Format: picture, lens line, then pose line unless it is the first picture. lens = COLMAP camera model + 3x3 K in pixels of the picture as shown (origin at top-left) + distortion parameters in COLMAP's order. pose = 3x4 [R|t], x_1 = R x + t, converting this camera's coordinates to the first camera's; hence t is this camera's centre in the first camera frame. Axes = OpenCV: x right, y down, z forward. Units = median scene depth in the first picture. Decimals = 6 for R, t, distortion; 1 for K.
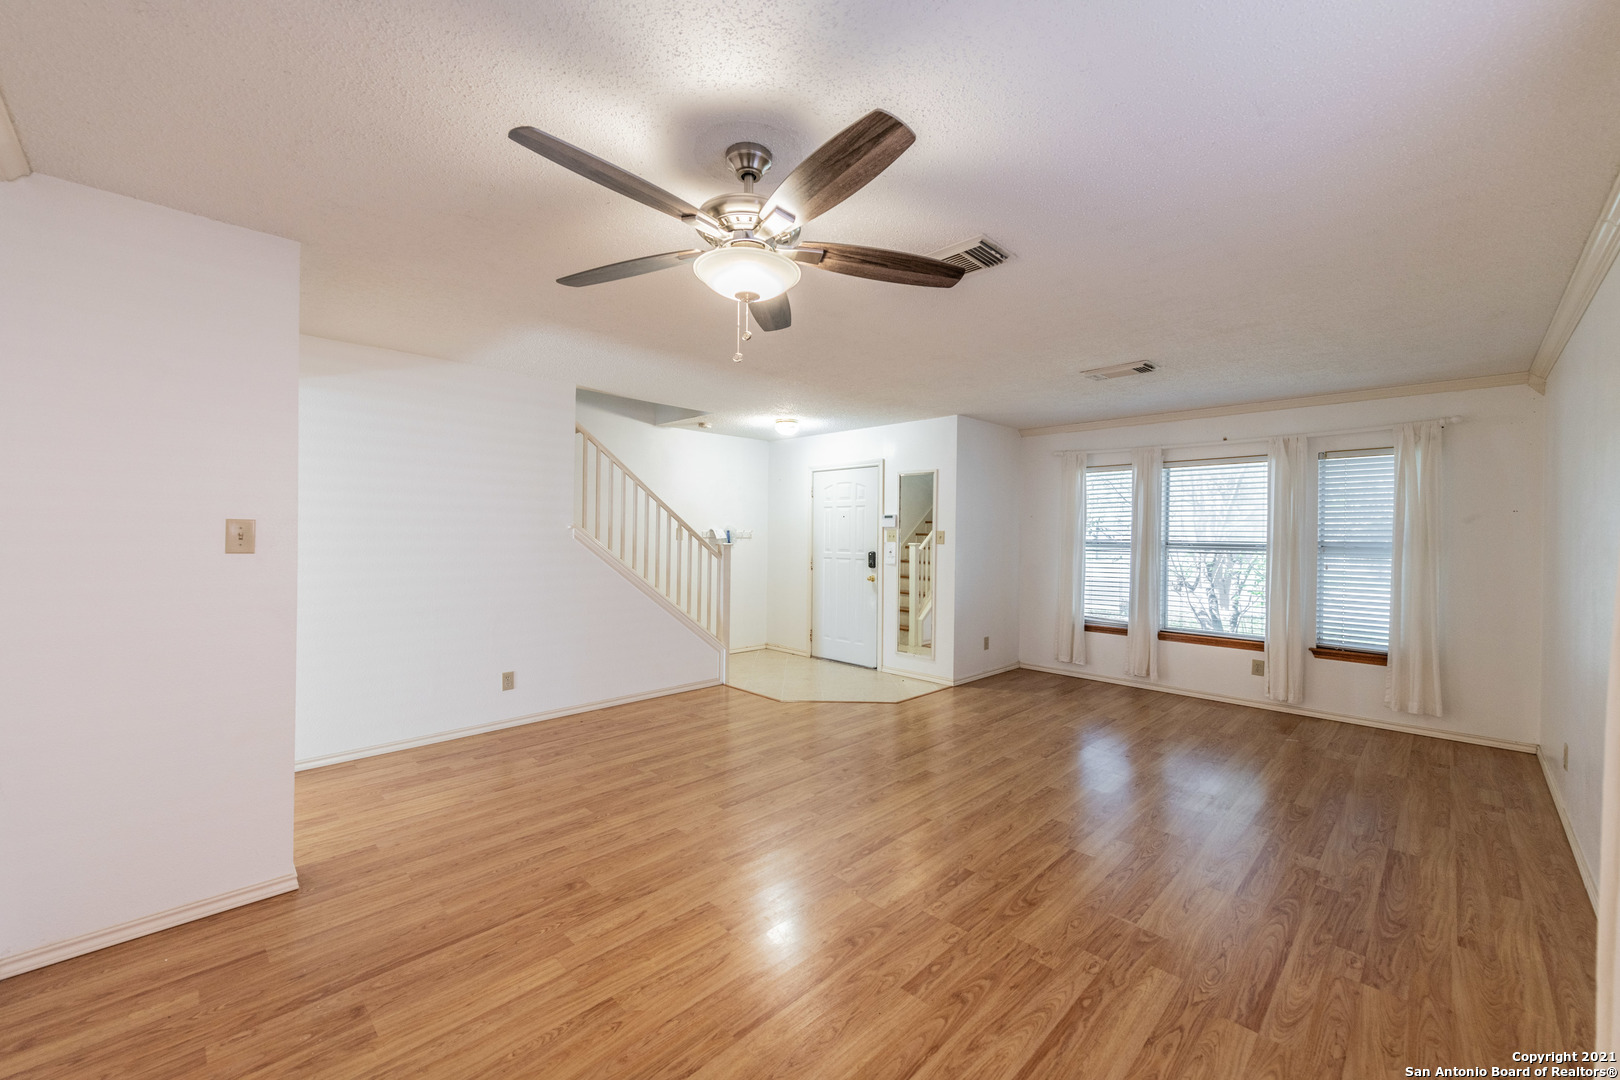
lens RADIAL K [[627.9, 0, 807.0], [0, 627.9, 540.7], [0, 0, 1]] dist [0.003921, -0.001099]
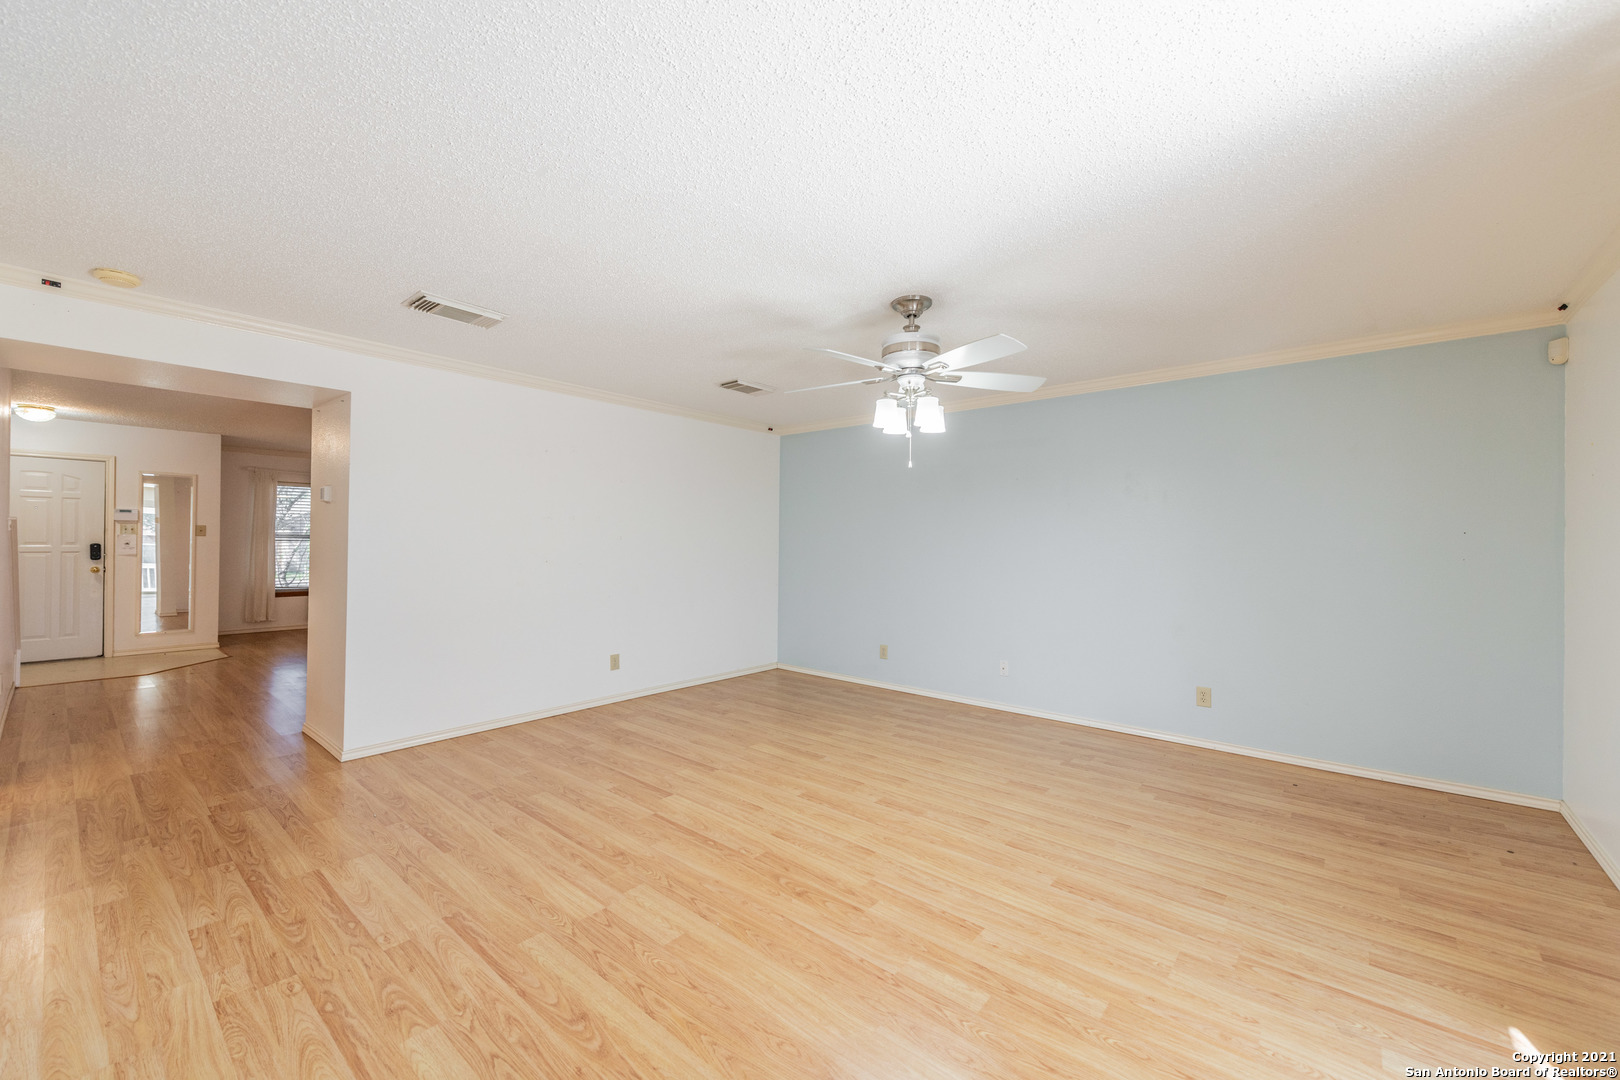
lens RADIAL K [[627.9, 0, 805.1], [0, 627.9, 541.9], [0, 0, 1]] dist [0.003921, -0.001099]
pose [[-0.083622, -0.013365, 0.996408, -1.032921], [-0.003845, 0.999907, 0.013089, -0.003693], [-0.996490, -0.002737, -0.083666, -0.068539]]
